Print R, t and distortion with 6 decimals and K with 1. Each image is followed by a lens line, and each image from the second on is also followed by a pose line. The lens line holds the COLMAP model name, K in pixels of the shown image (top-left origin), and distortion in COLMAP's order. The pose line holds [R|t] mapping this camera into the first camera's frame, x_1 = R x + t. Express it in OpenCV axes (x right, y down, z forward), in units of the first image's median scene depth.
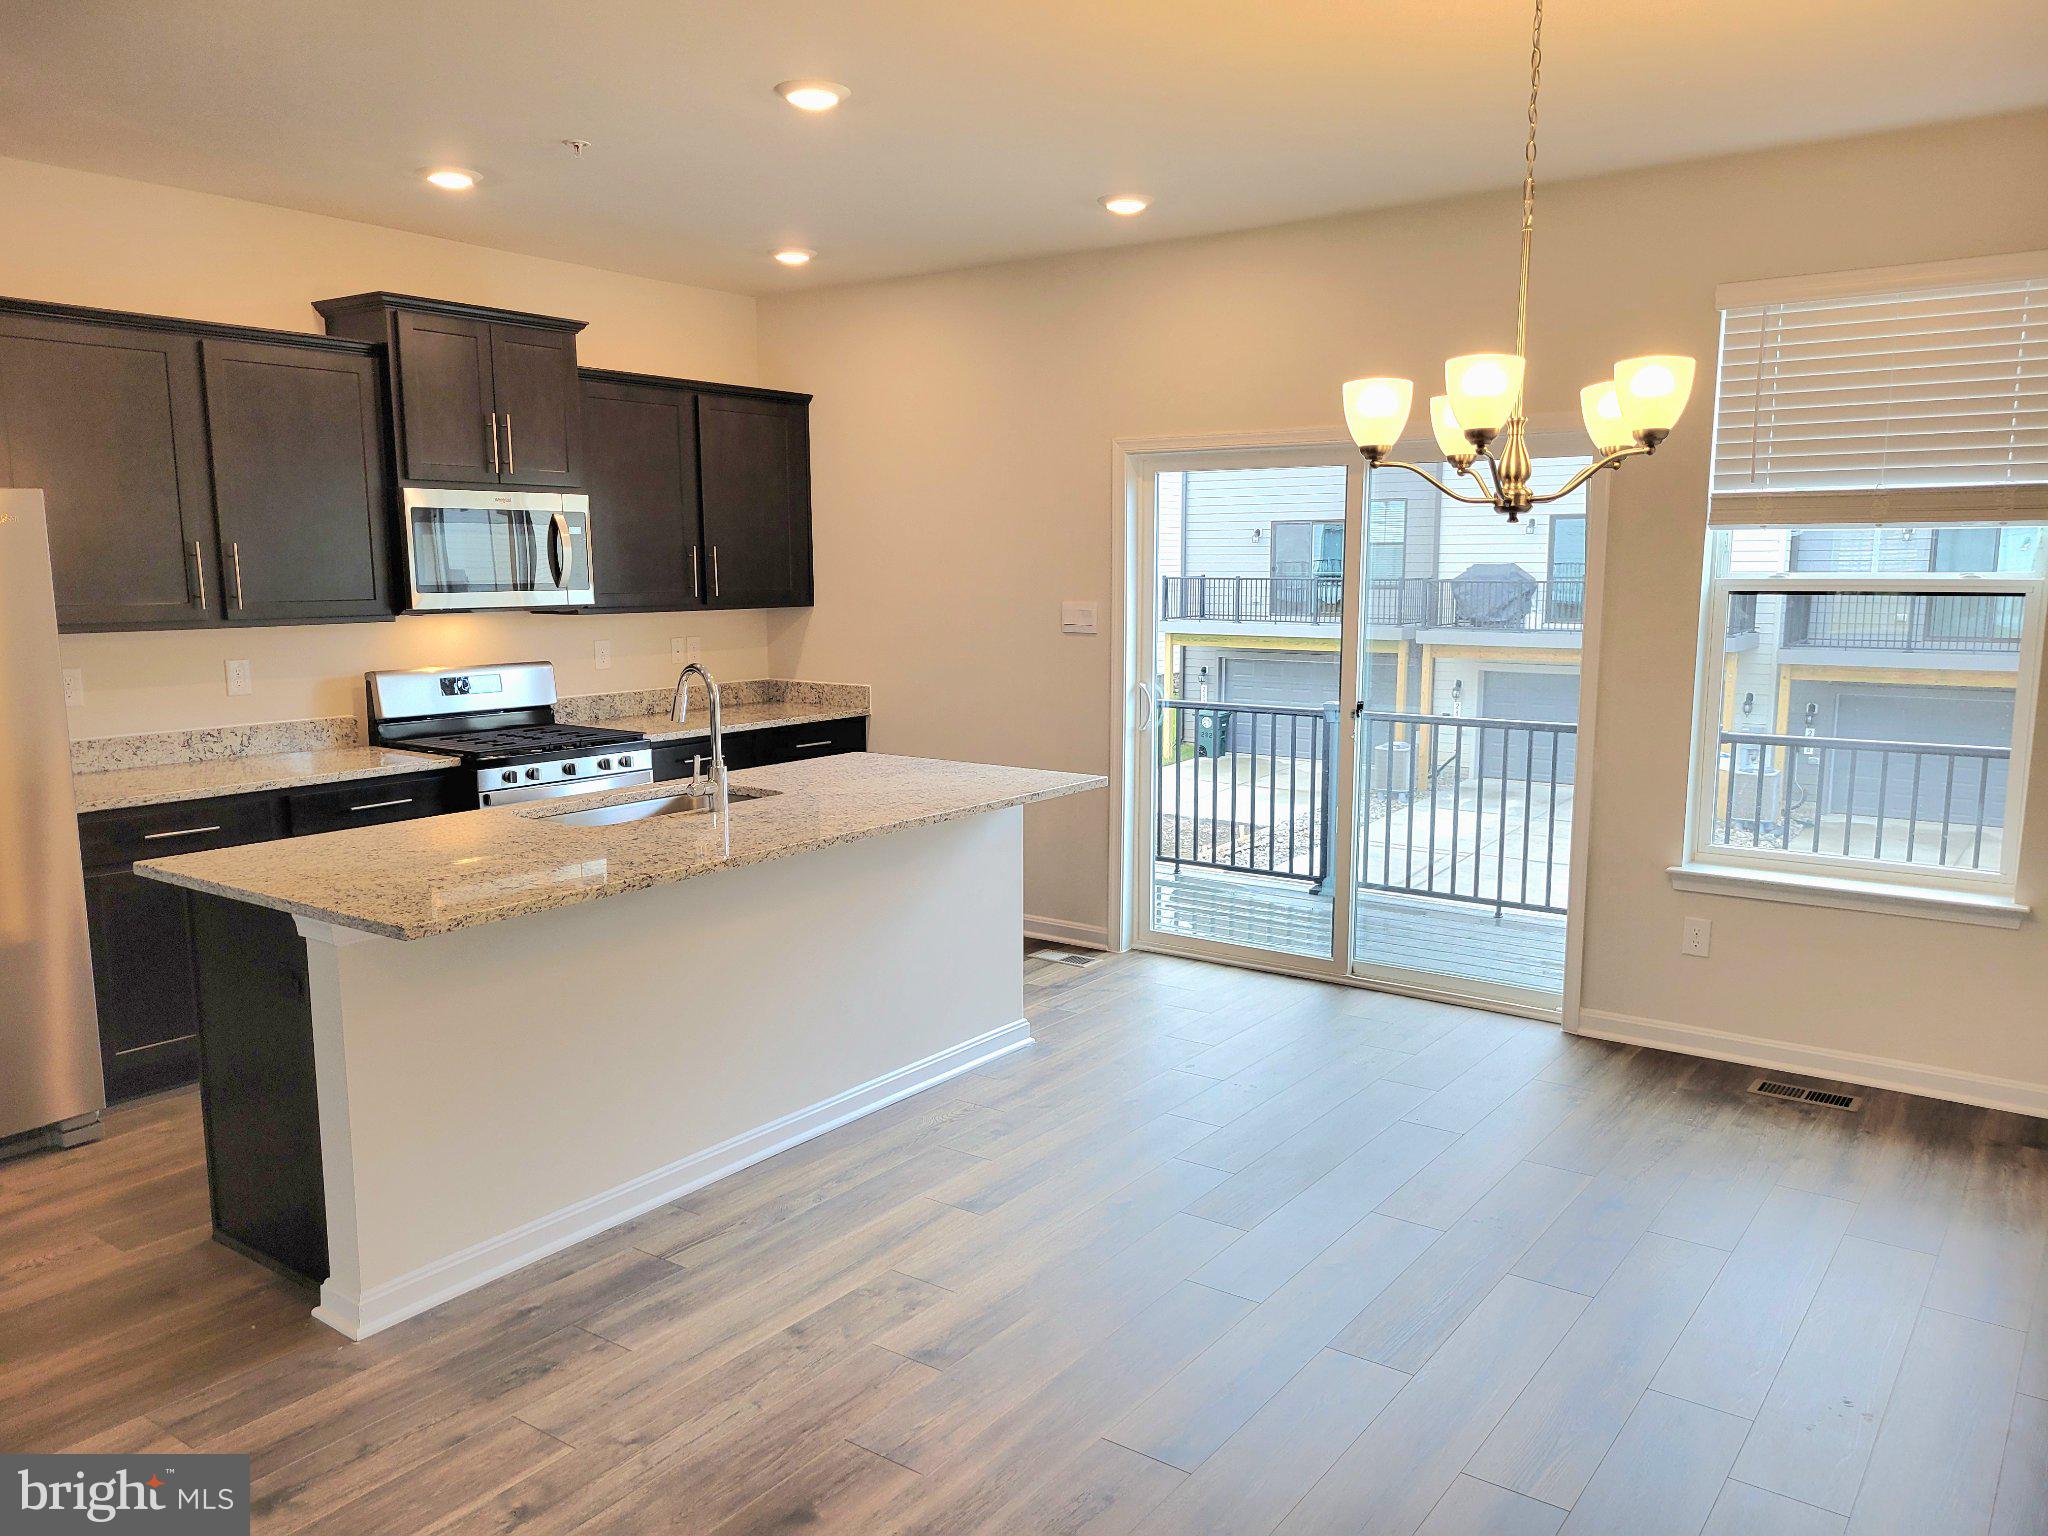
lens RADIAL K [[1515.8, 0, 1035.7], [0, 1515.8, 806.0], [0, 0, 1]] dist [0.038844, -0.001972]
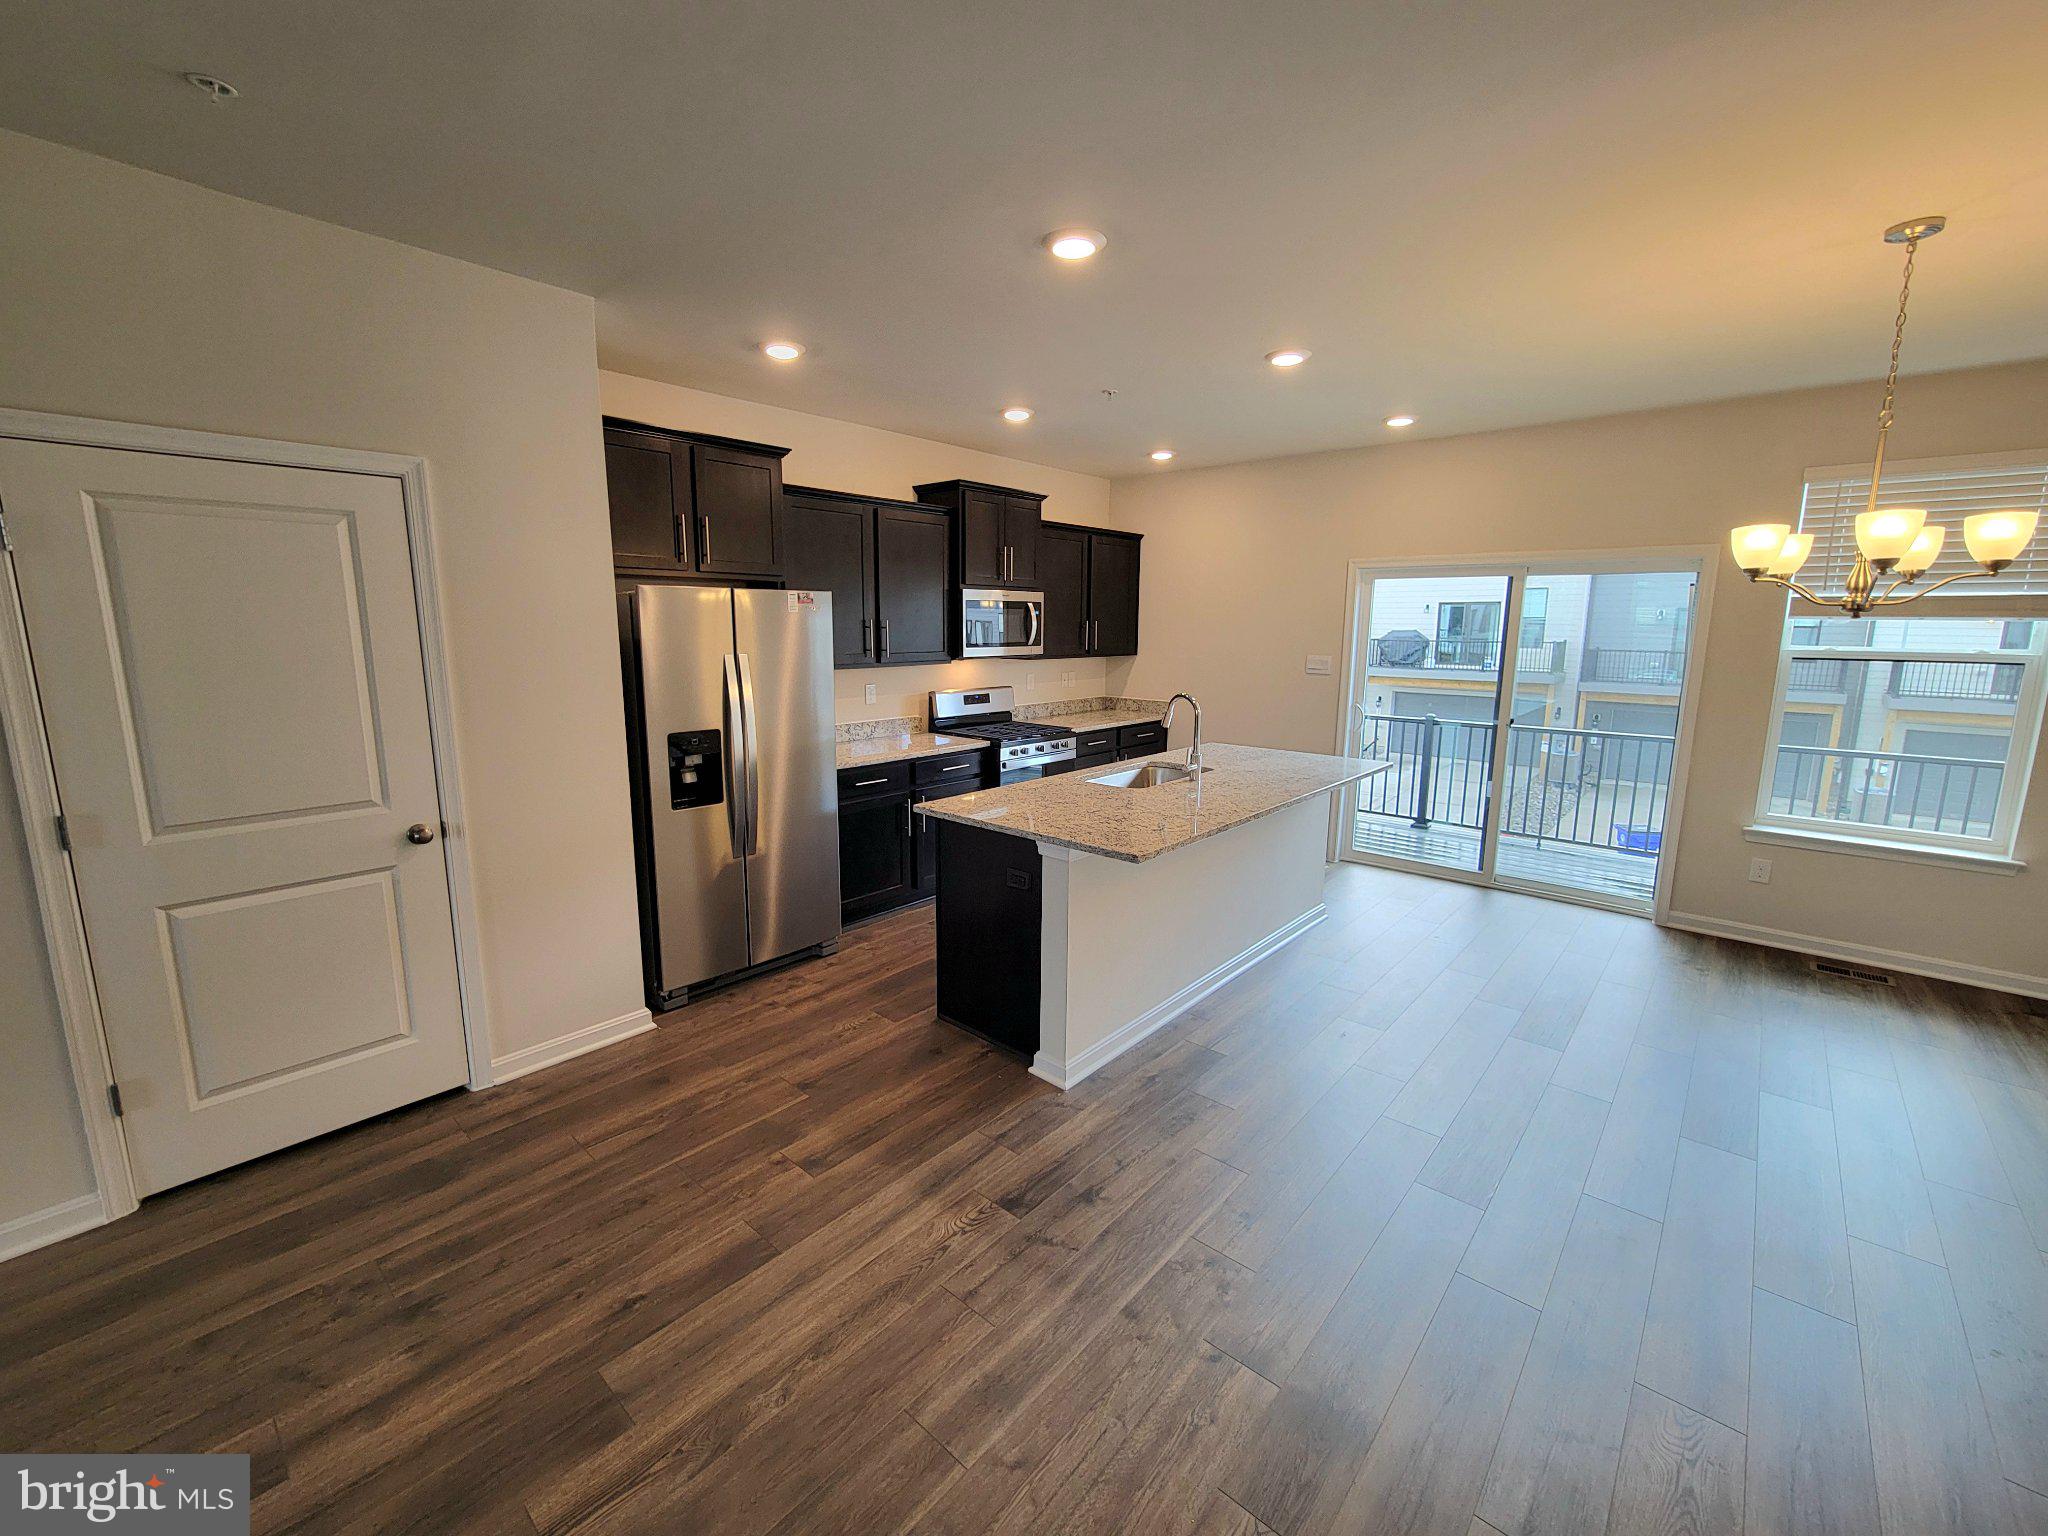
lens RADIAL K [[837.2, 0, 1021.1], [0, 837.2, 759.8], [0, 0, 1]] dist [0.000486, 0.000147]
pose [[0.994594, 0.025086, -0.100761, -0.240440], [-0.025039, 0.999685, 0.001727, -0.012526], [0.100772, 0.000806, 0.994909, 0.037123]]
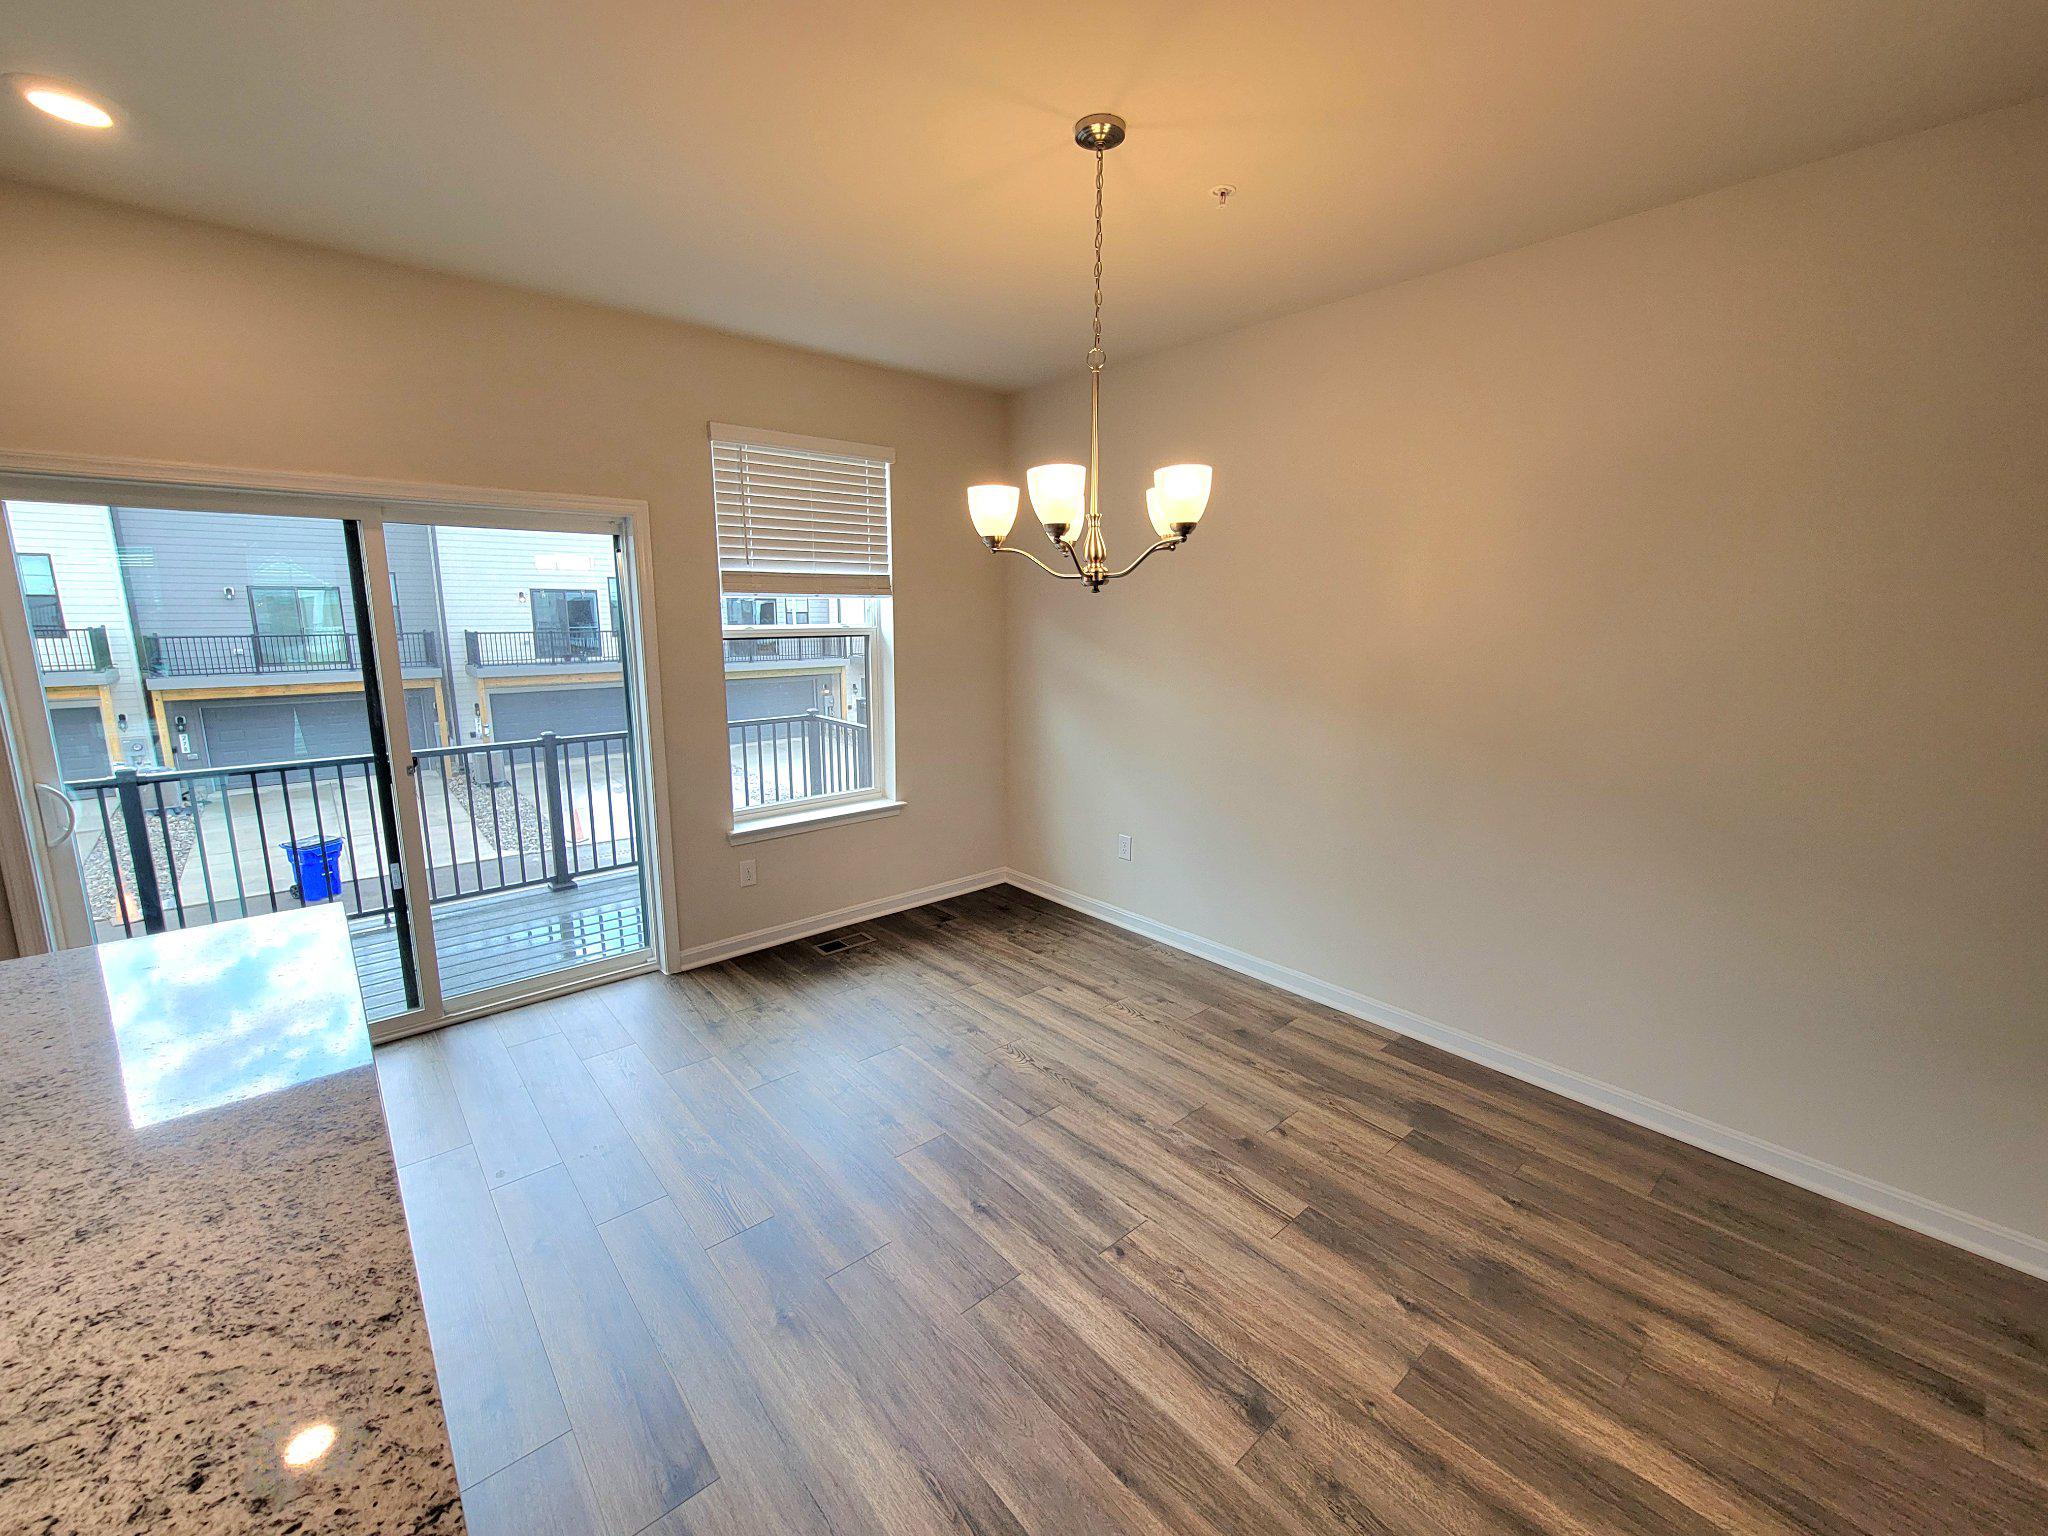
lens RADIAL K [[837.2, 0, 1021.1], [0, 837.2, 759.8], [0, 0, 1]] dist [0.000486, 0.000147]
pose [[0.241551, -0.173623, 0.954729, -0.237005], [0.157532, 0.977829, 0.137968, -0.084364], [-0.957516, 0.117074, 0.263547, 0.484933]]
